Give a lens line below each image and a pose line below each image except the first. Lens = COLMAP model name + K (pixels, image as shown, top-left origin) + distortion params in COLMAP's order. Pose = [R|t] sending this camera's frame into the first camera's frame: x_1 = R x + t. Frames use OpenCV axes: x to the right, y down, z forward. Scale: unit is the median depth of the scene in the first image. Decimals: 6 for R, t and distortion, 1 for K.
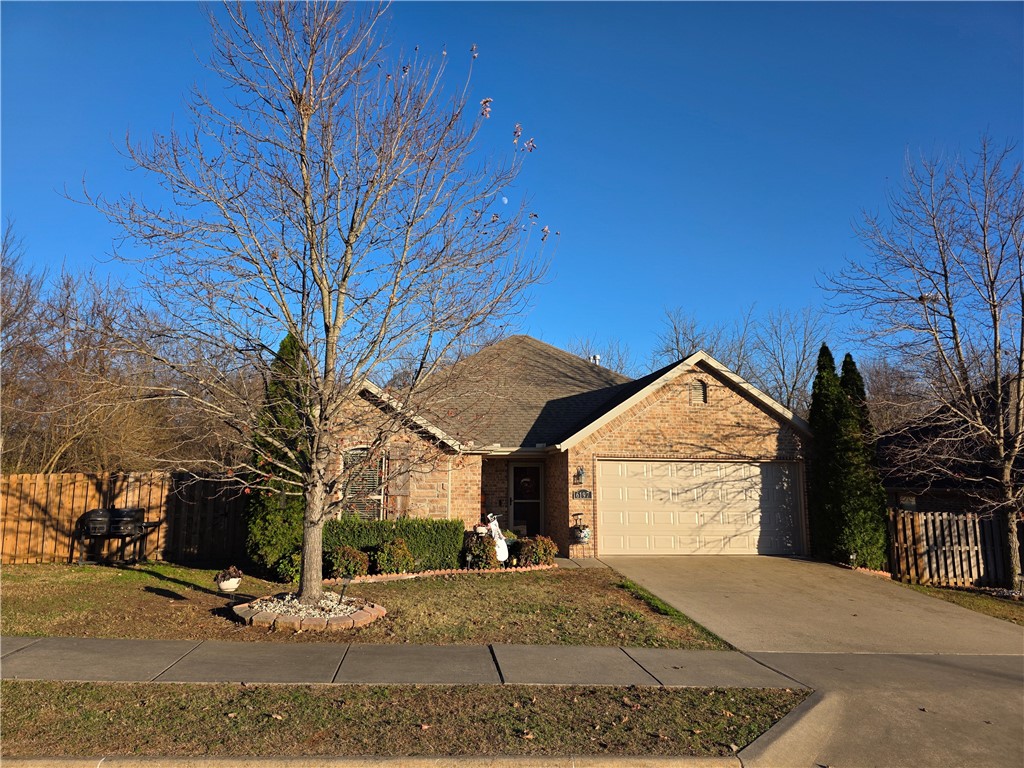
lens RADIAL K [[684.3, 0, 533.8], [0, 684.3, 380.8], [0, 0, 1]] dist [0.064887, -0.068462]
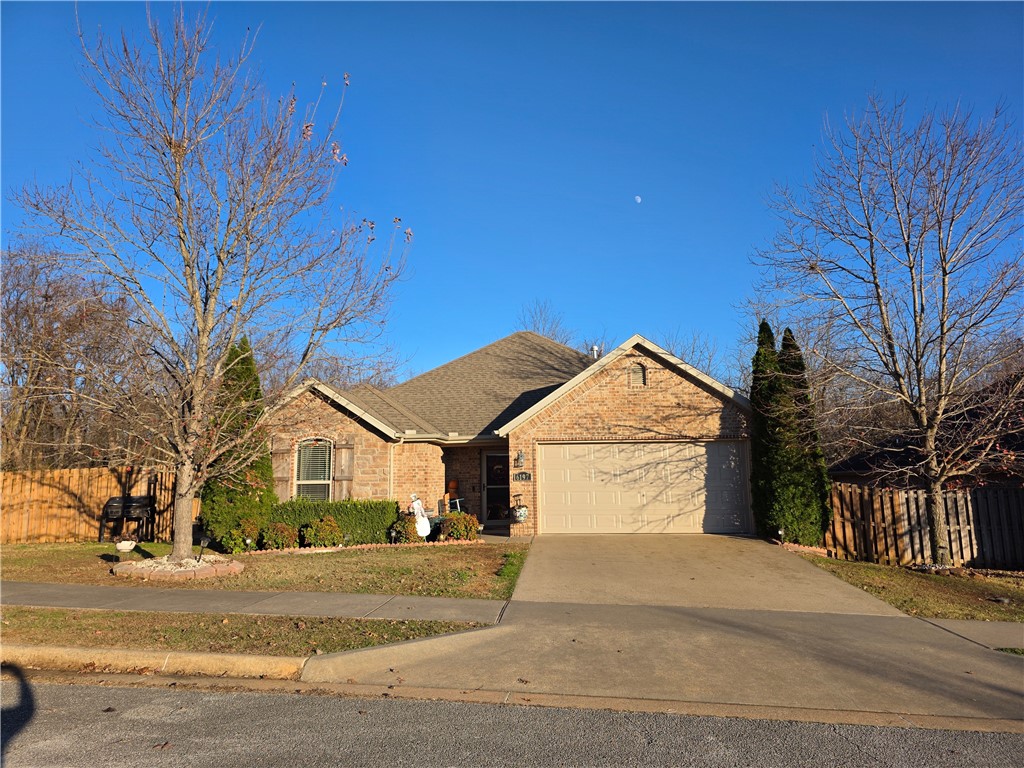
lens RADIAL K [[684.3, 0, 533.8], [0, 684.3, 380.8], [0, 0, 1]] dist [0.064887, -0.068462]
pose [[0.980247, -0.048966, -0.191622, 0.288144], [0.048177, 0.998800, -0.008778, 0.026805], [0.191822, -0.000627, 0.981430, -0.033860]]
